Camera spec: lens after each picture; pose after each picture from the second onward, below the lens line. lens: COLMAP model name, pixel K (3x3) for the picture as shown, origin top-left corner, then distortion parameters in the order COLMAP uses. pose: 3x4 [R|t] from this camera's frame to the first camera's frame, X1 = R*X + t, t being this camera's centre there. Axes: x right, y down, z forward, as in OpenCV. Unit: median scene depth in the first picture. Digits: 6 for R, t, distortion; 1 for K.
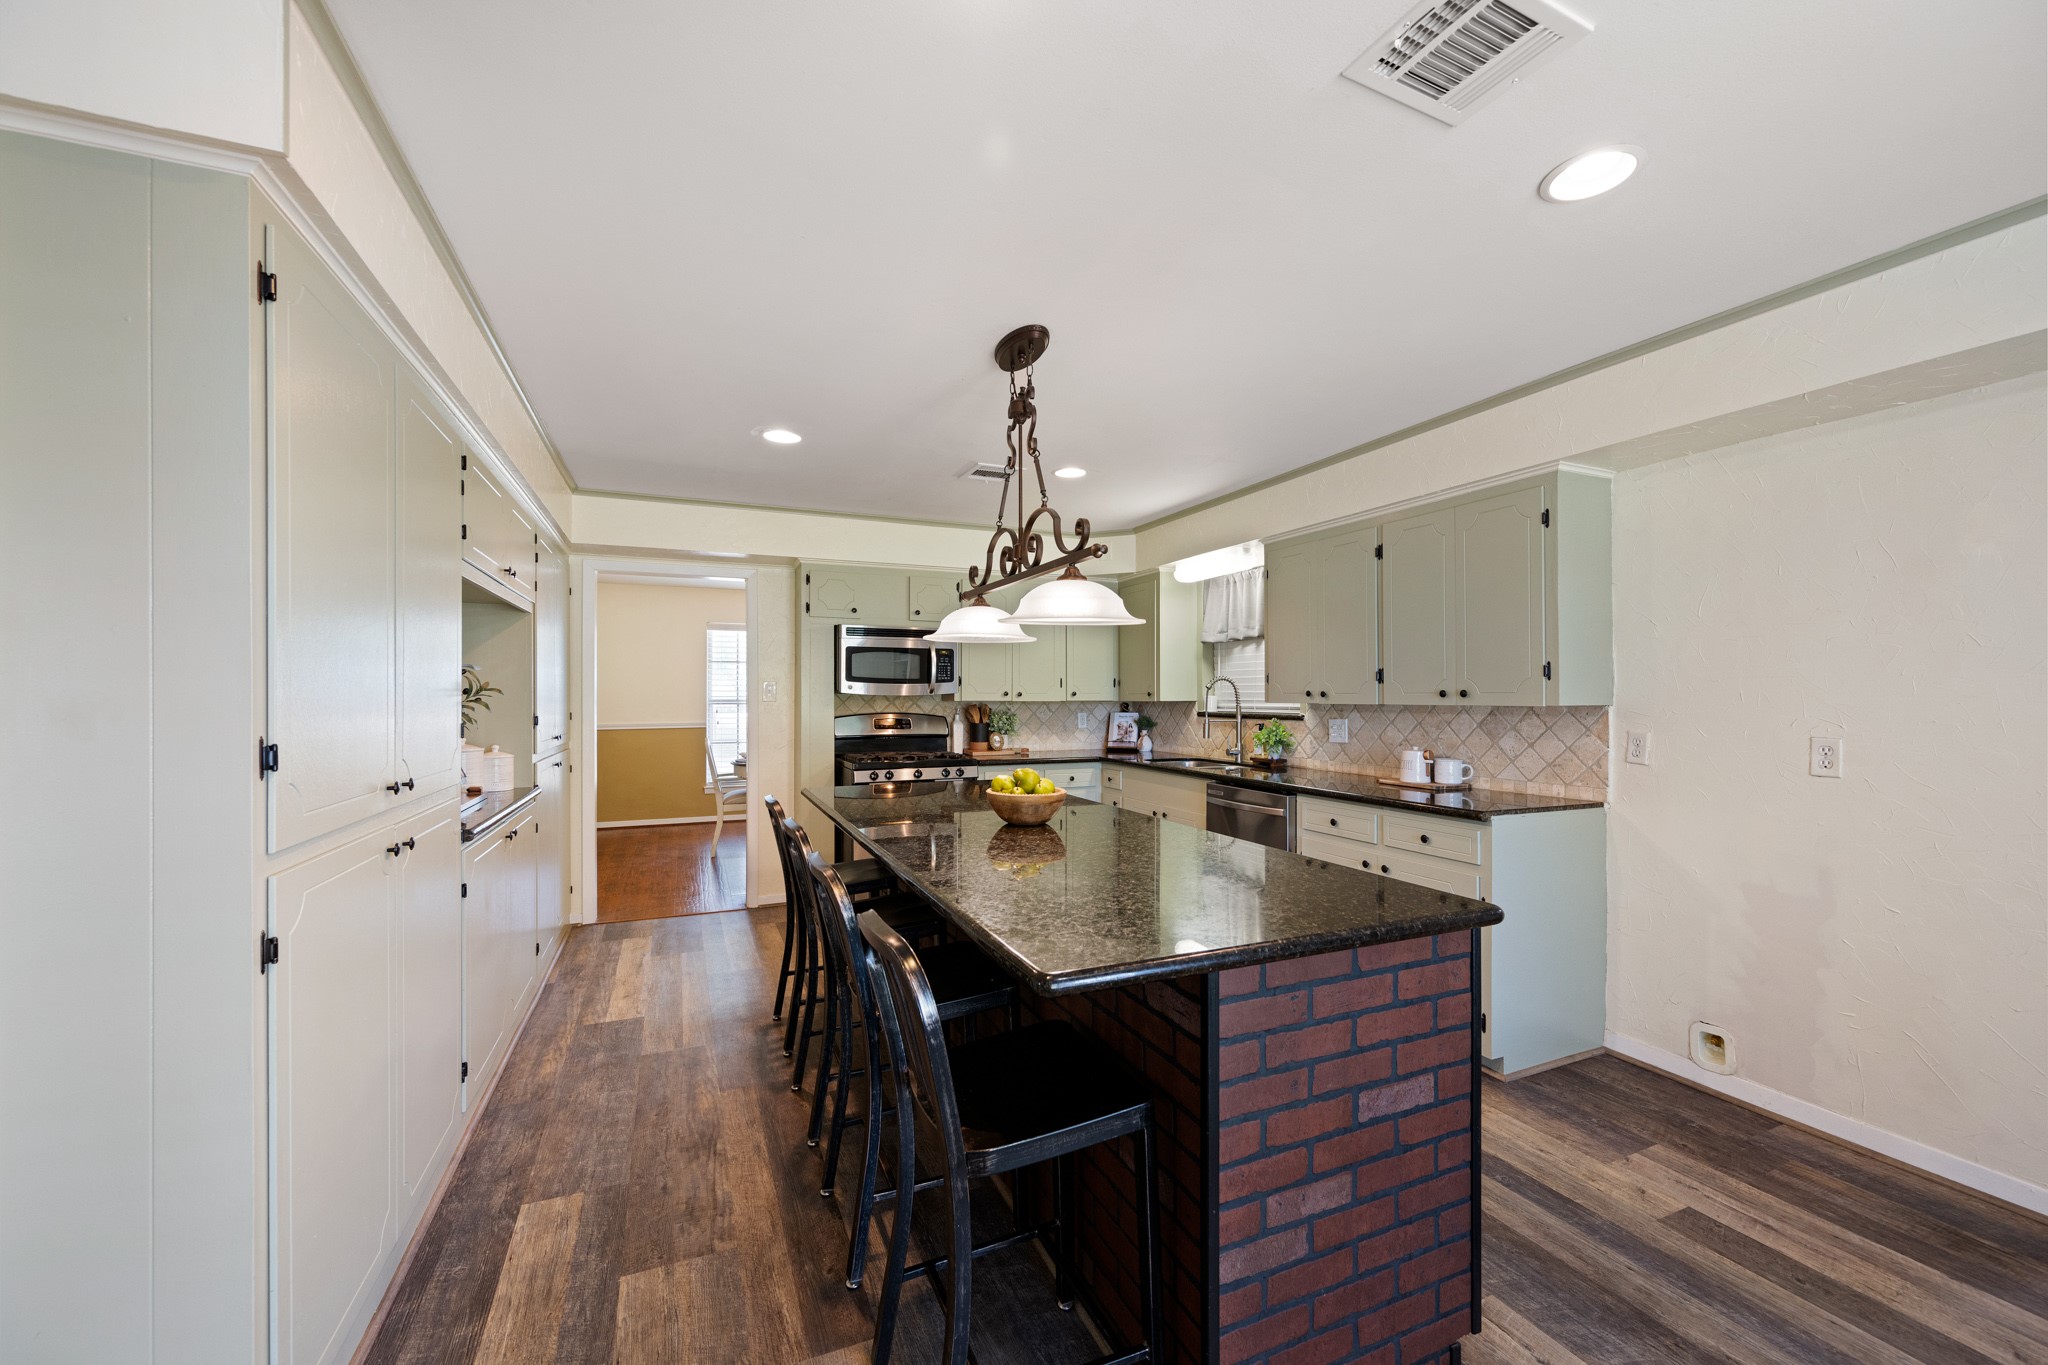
lens RADIAL K [[802.1, 0, 1025.6], [0, 802.1, 691.6], [0, 0, 1]] dist [0.001706, -0.000137]
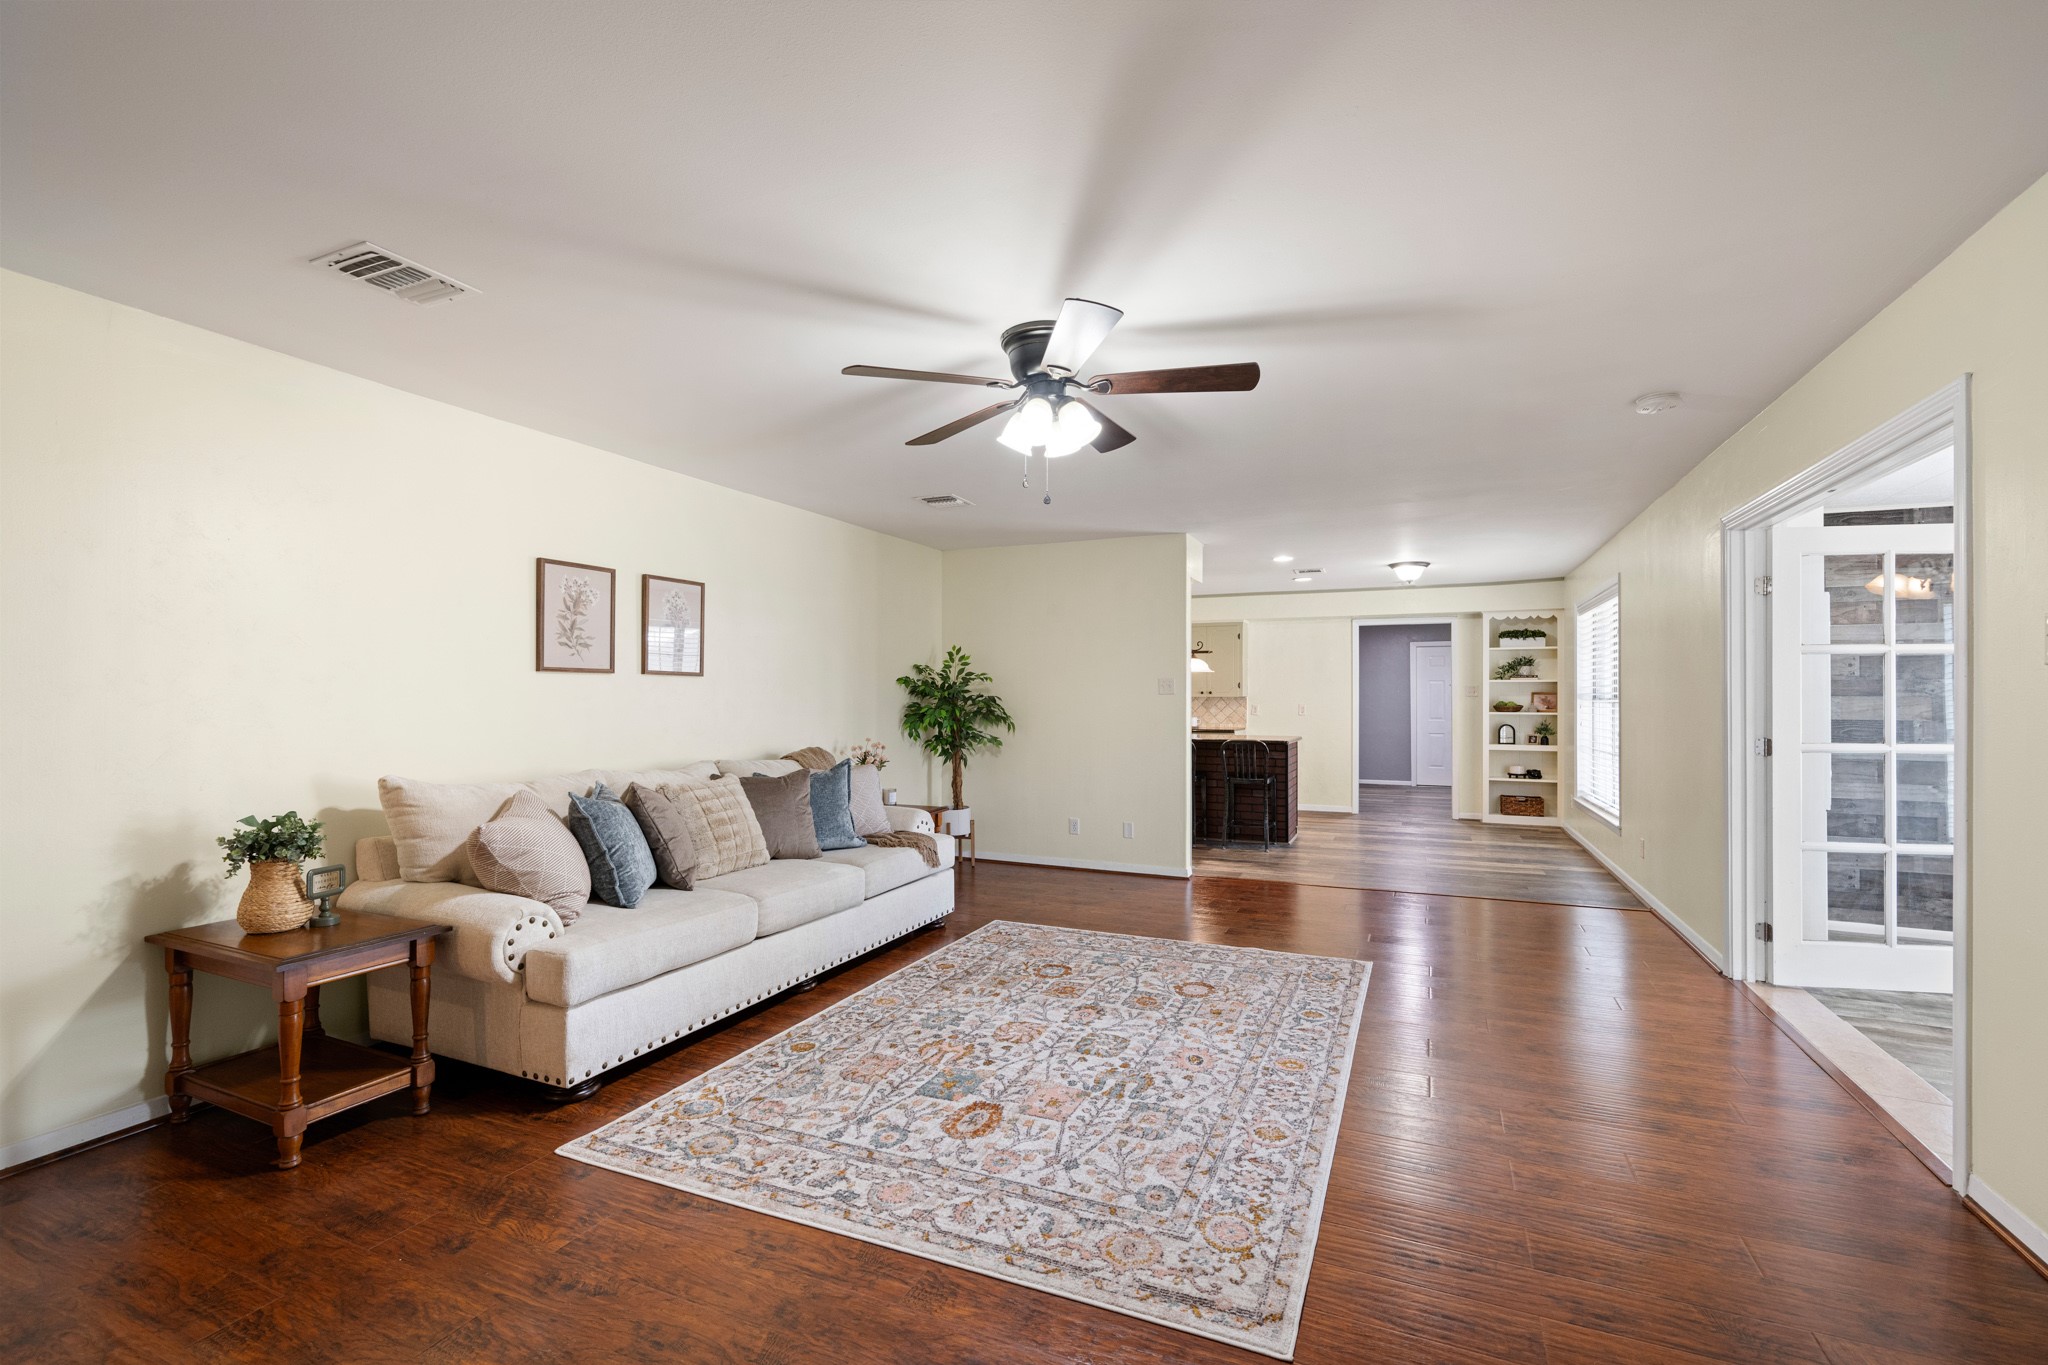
lens RADIAL K [[883.8, 0, 1034.2], [0, 883.8, 692.2], [0, 0, 1]] dist [0.000686, 0.000087]
pose [[0.729911, 0.005438, 0.683520, -1.545220], [-0.004575, 0.999985, -0.003070, 0.010135], [-0.683526, -0.000886, 0.729925, -0.653701]]
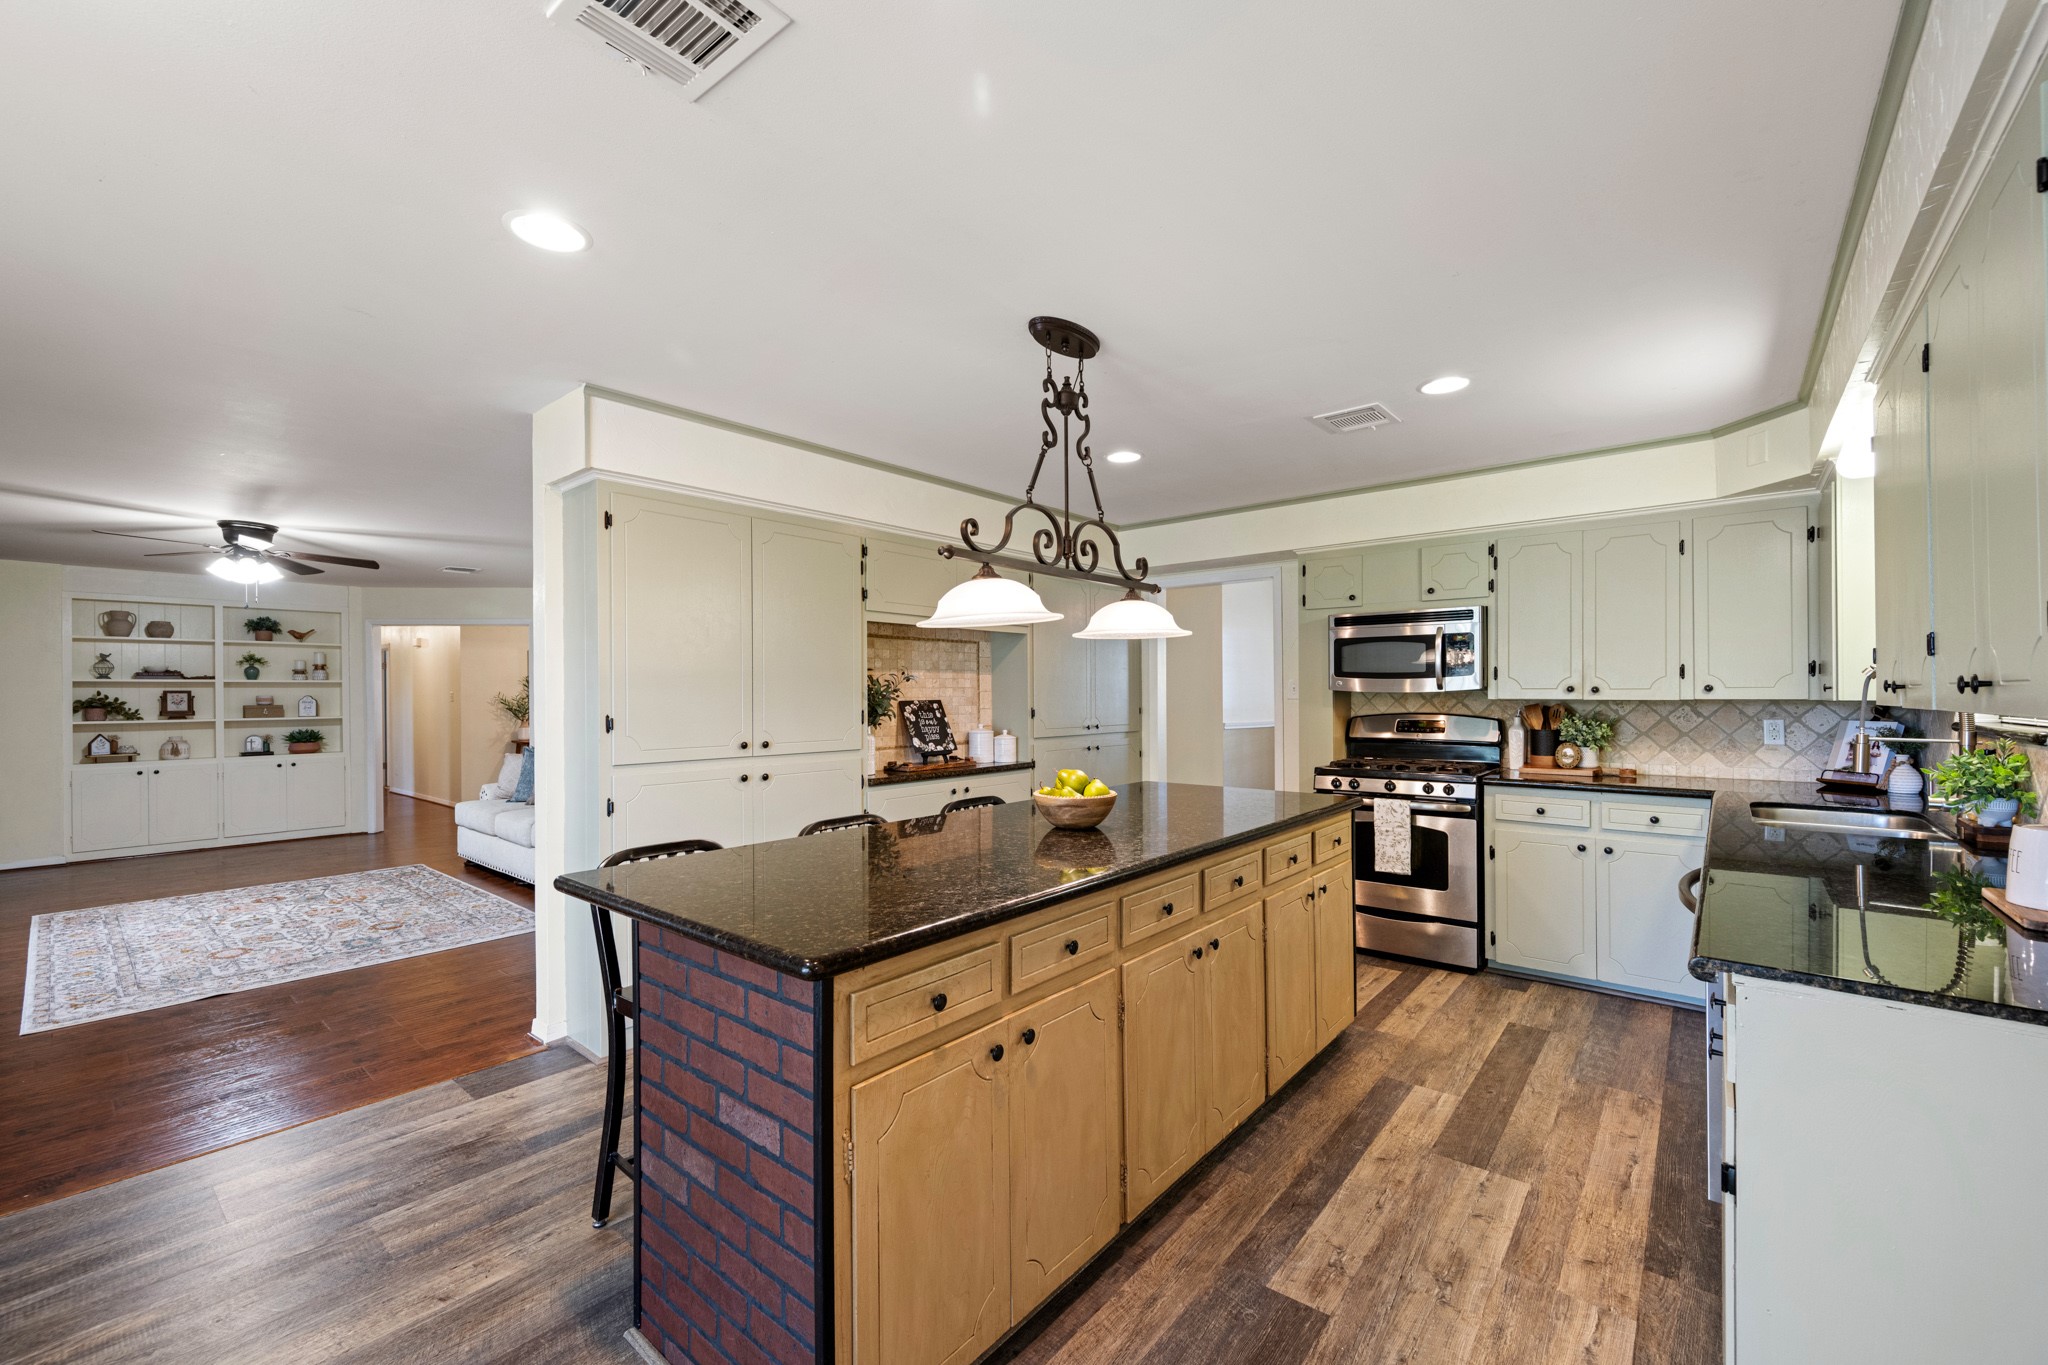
lens RADIAL K [[830.6, 0, 1026.8], [0, 830.6, 691.5], [0, 0, 1]] dist [-0.000226, -0.000111]
pose [[0.446698, -0.005349, -0.894669, 0.522328], [0.009808, 0.999951, -0.001081, 0.001077], [0.894631, -0.008292, 0.446729, 0.302641]]
